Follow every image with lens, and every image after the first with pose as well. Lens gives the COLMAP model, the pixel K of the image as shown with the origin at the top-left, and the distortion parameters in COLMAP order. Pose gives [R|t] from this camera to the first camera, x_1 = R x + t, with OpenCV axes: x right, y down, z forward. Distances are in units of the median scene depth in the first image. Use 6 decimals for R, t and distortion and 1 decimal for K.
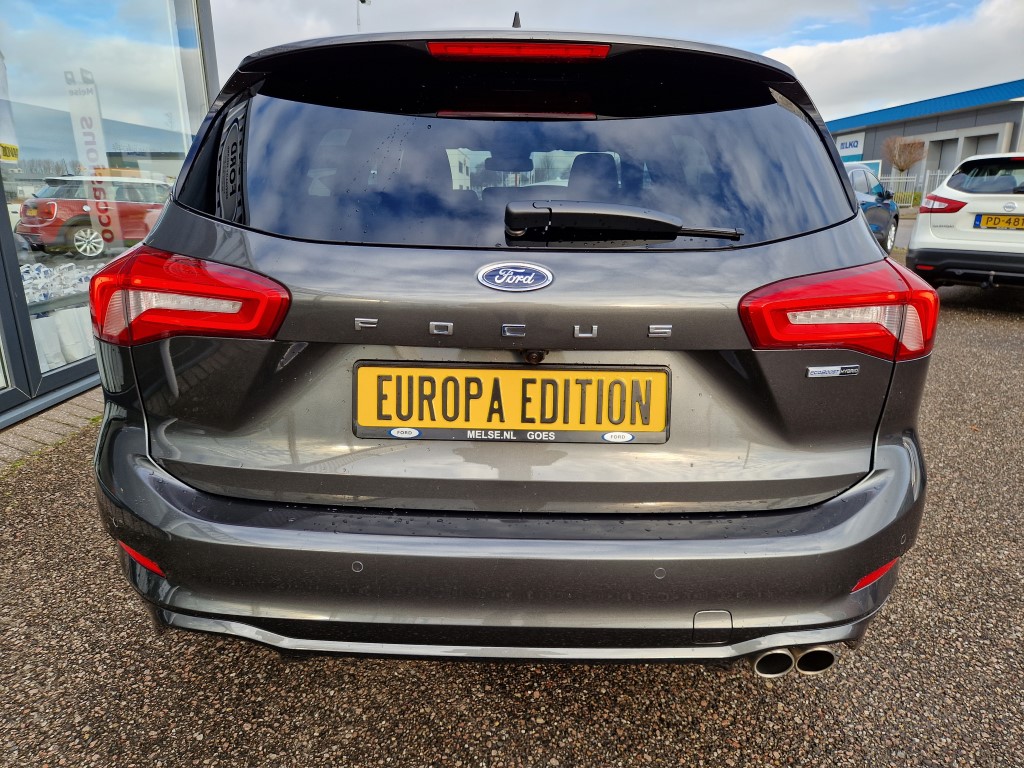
lens RADIAL K [[692.9, 0, 513.1], [0, 692.9, 384.2], [0, 0, 1]] dist [0.036742, -0.024405]
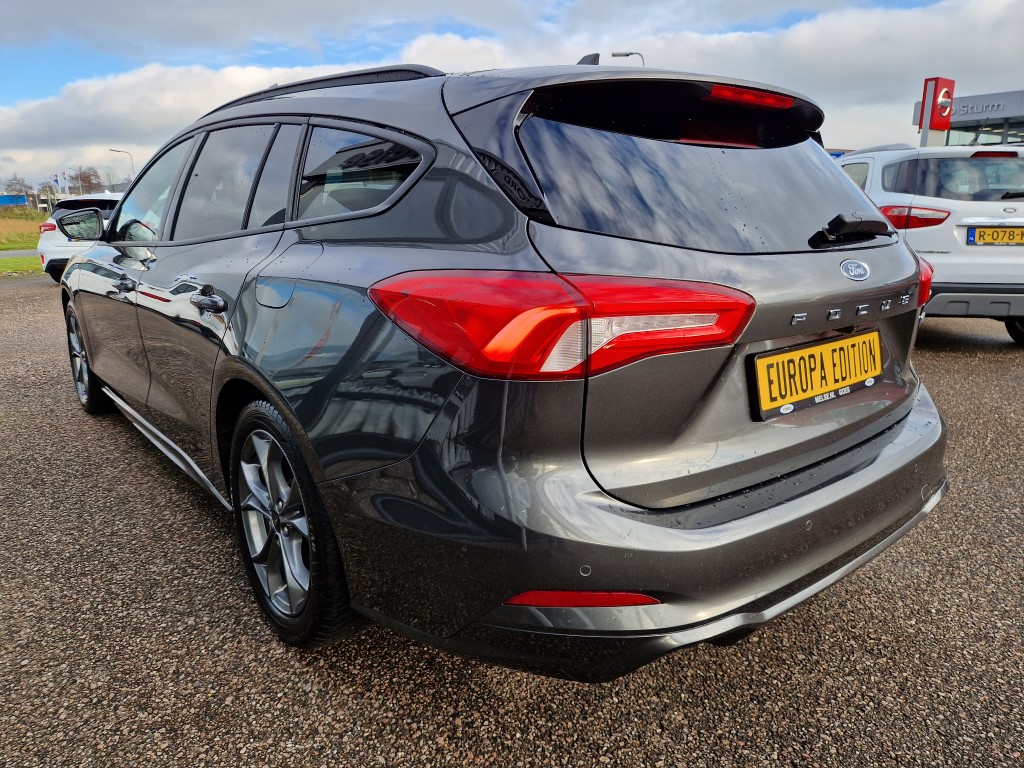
lens RADIAL K [[692.9, 0, 507.9], [0, 692.9, 380.1], [0, 0, 1]] dist [0.036742, -0.024405]
pose [[0.773178, -0.166596, 0.611916, -1.231458], [0.180675, 0.982759, 0.039269, -0.109389], [-0.607908, 0.080196, 0.789947, 0.344295]]
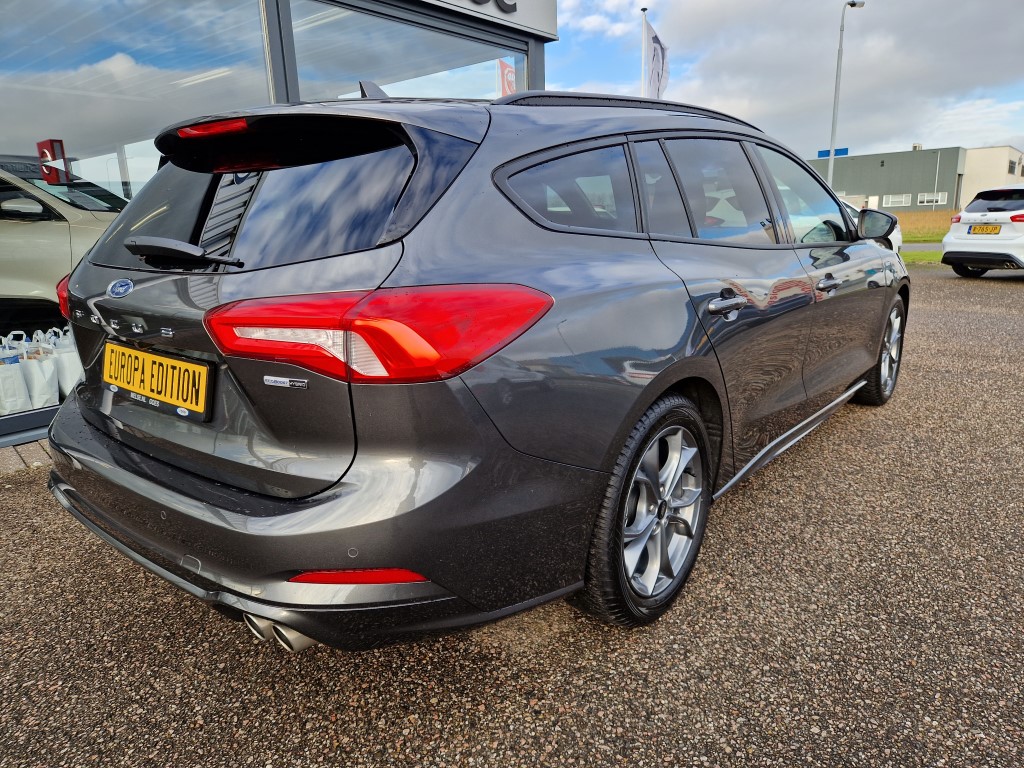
lens RADIAL K [[692.9, 0, 508.8], [0, 692.9, 385.7], [0, 0, 1]] dist [0.036742, -0.024405]
pose [[0.772448, 0.123532, -0.622948, 1.452920], [-0.141457, 0.989725, 0.020858, -0.088760], [0.619123, 0.072009, 0.781985, 0.334031]]
